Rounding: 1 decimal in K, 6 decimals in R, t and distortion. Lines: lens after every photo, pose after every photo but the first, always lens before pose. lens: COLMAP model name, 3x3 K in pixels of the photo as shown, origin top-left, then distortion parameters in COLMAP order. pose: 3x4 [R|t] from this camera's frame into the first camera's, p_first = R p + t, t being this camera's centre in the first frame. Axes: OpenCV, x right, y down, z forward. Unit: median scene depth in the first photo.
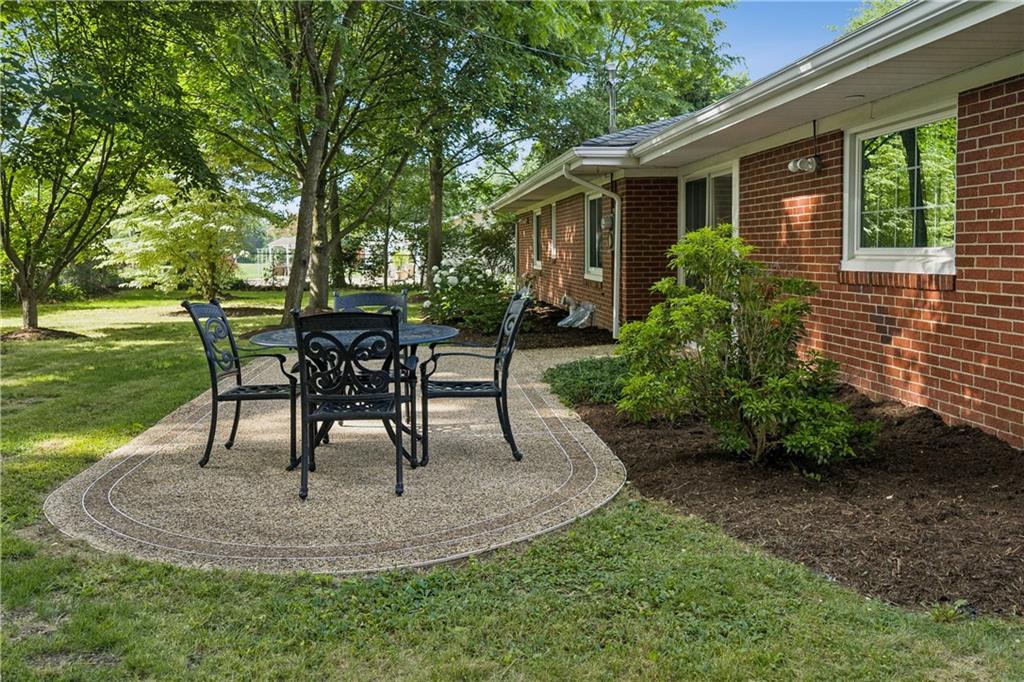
lens RADIAL K [[882.5, 0, 512.0], [0, 882.5, 341.0], [0, 0, 1]] dist [0.060620, -0.010933]
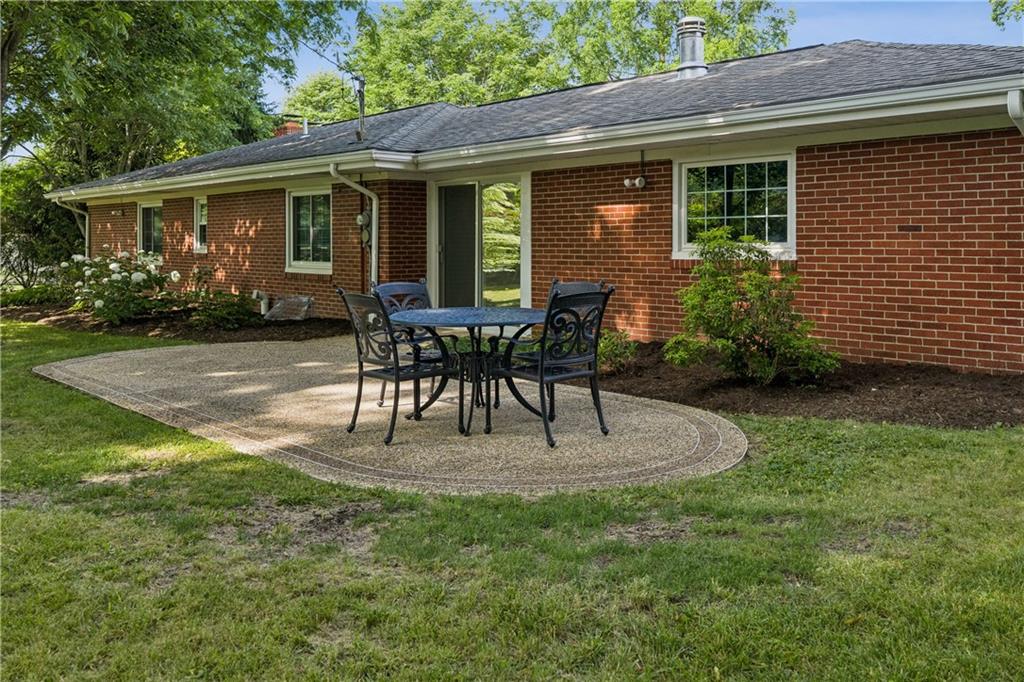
lens RADIAL K [[882.5, 0, 512.0], [0, 882.5, 341.0], [0, 0, 1]] dist [0.060620, -0.010933]
pose [[0.805629, -0.064321, 0.588918, -0.666306], [0.061214, 0.997806, 0.025239, -0.001052], [-0.589249, 0.015717, 0.807799, 0.020871]]
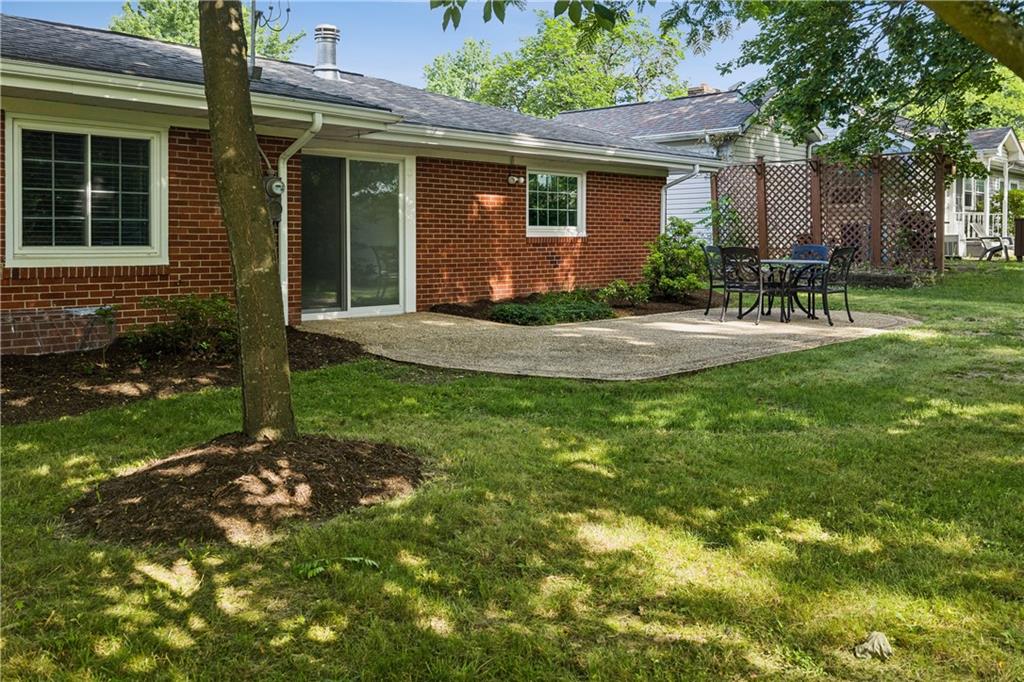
lens RADIAL K [[882.5, 0, 512.0], [0, 882.5, 341.0], [0, 0, 1]] dist [0.060620, -0.010933]
pose [[-0.638583, -0.080742, 0.765306, -1.143886], [0.085205, 0.980948, 0.174588, -0.198916], [-0.764822, 0.176697, -0.619537, 2.294449]]
